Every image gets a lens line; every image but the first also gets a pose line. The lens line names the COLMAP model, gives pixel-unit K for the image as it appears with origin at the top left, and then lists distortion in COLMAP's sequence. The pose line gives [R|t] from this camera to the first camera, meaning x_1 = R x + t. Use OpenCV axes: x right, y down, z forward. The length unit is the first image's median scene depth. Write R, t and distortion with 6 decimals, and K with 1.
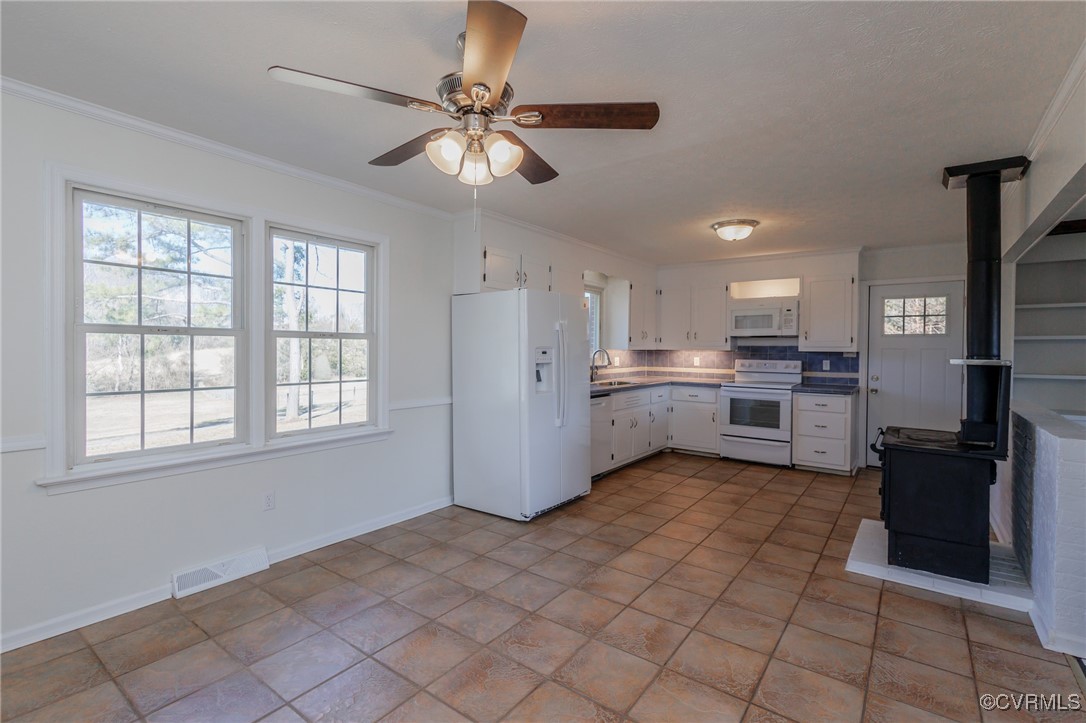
lens RADIAL K [[502.5, 0, 534.9], [0, 502.5, 356.0], [0, 0, 1]] dist [0.001305, 0.000445]
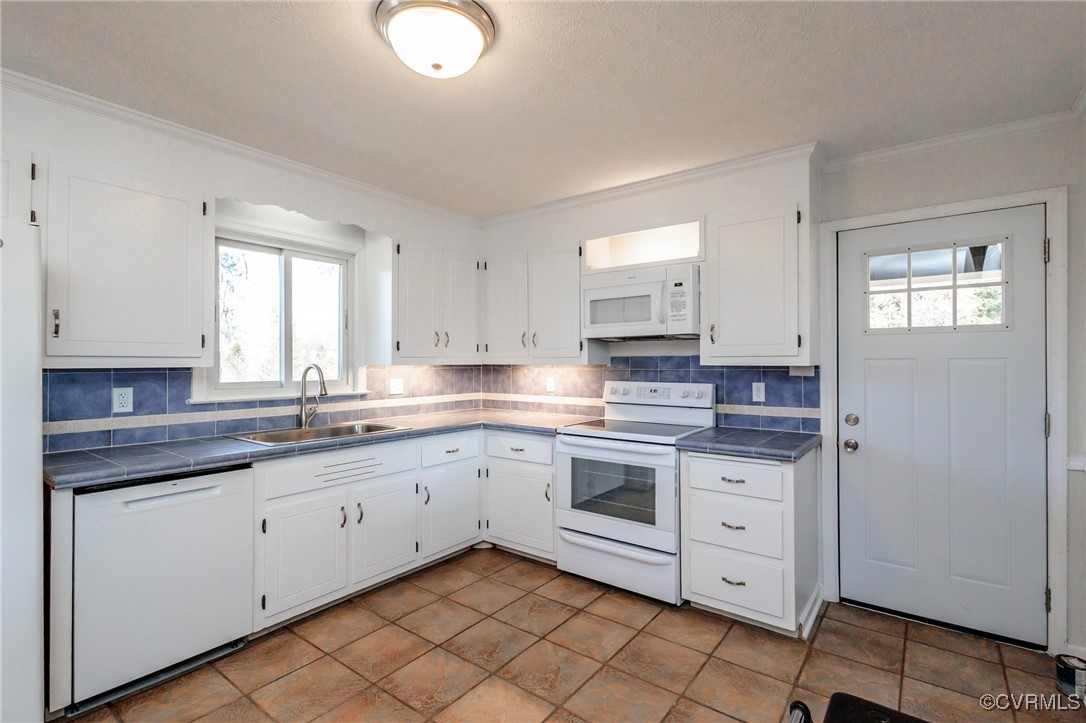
lens RADIAL K [[502.5, 0, 540.4], [0, 502.5, 357.2], [0, 0, 1]] dist [0.001305, 0.000445]
pose [[0.999754, -0.008630, -0.020413, 0.366429], [0.008050, 0.999566, -0.028330, -0.004359], [0.020648, 0.028159, 0.999390, 0.481825]]
